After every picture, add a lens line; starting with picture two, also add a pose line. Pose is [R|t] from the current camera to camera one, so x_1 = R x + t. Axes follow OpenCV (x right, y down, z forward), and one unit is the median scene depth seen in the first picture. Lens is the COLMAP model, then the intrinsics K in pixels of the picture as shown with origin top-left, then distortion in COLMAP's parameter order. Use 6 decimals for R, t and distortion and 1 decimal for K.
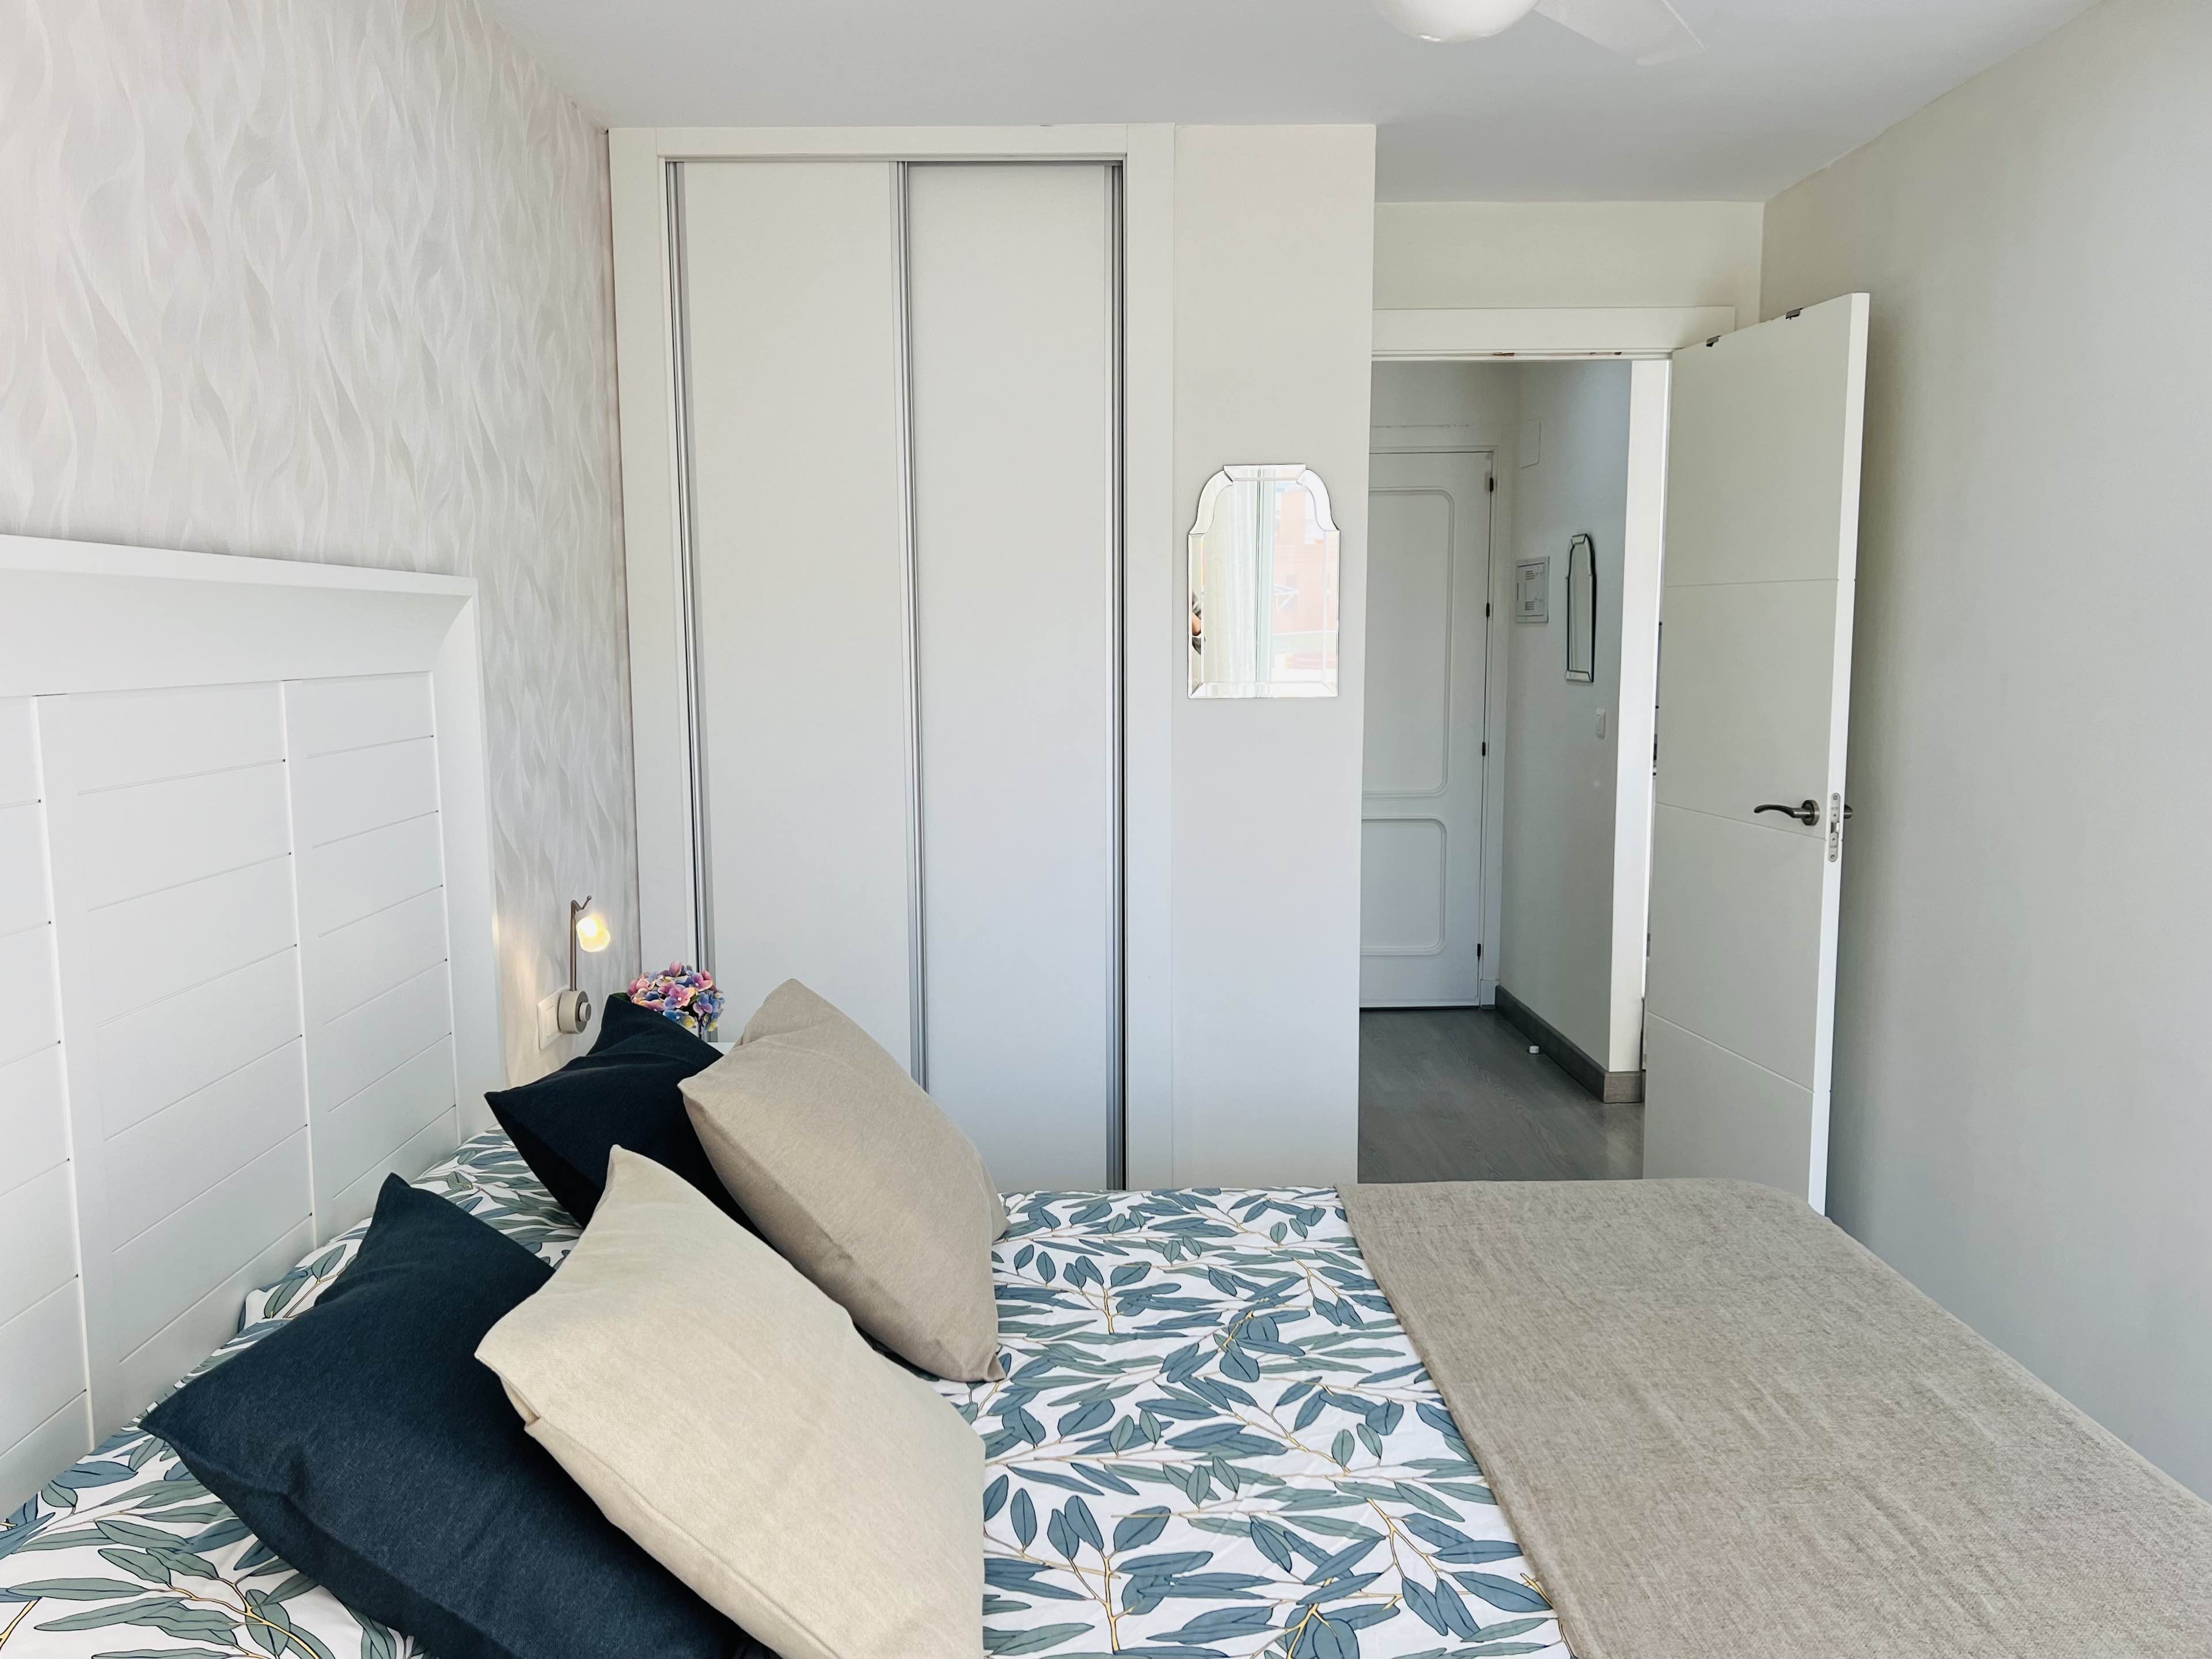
lens RADIAL K [[1754.5, 0, 962.0], [0, 1754.5, 864.7], [0, 0, 1]] dist [0.088979, -0.196812]
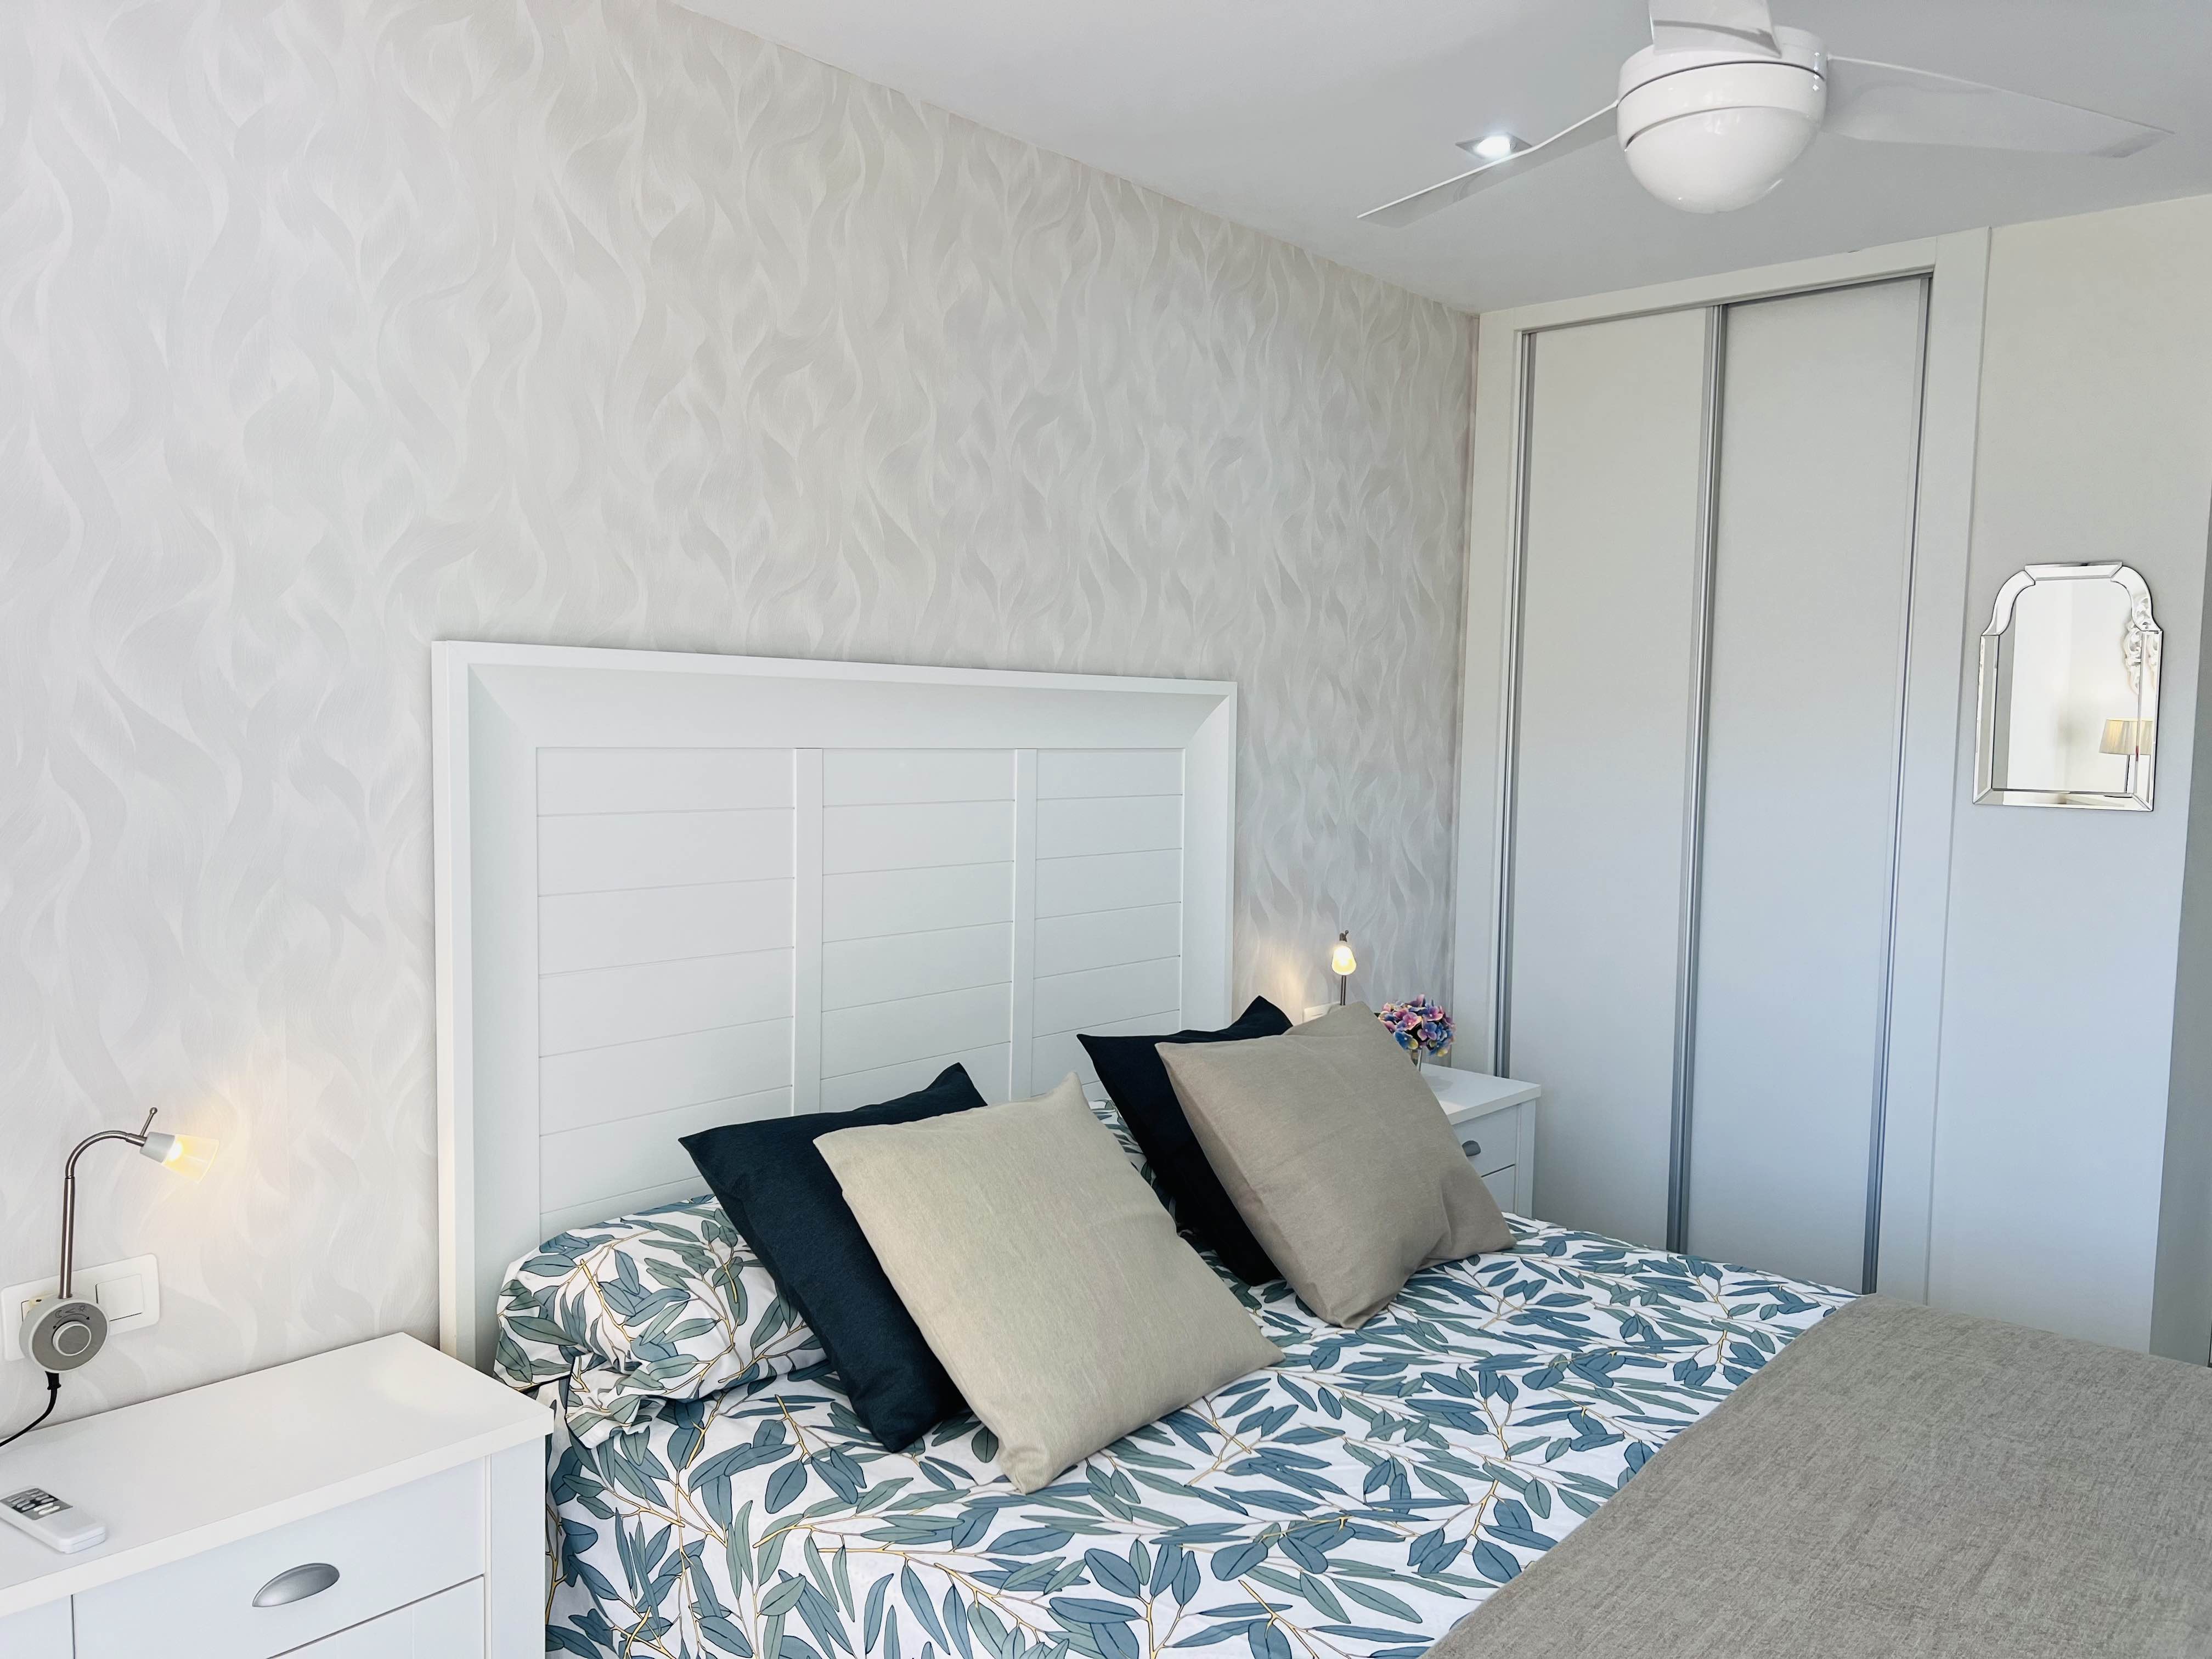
lens RADIAL K [[1713.2, 0, 1115.4], [0, 1713.2, 839.1], [0, 0, 1]] dist [0.183917, -0.337908]
pose [[0.743254, 0.070504, -0.665284, 0.632906], [-0.111780, 0.993540, -0.019590, -0.006173], [0.659605, 0.088926, 0.746334, -0.044308]]
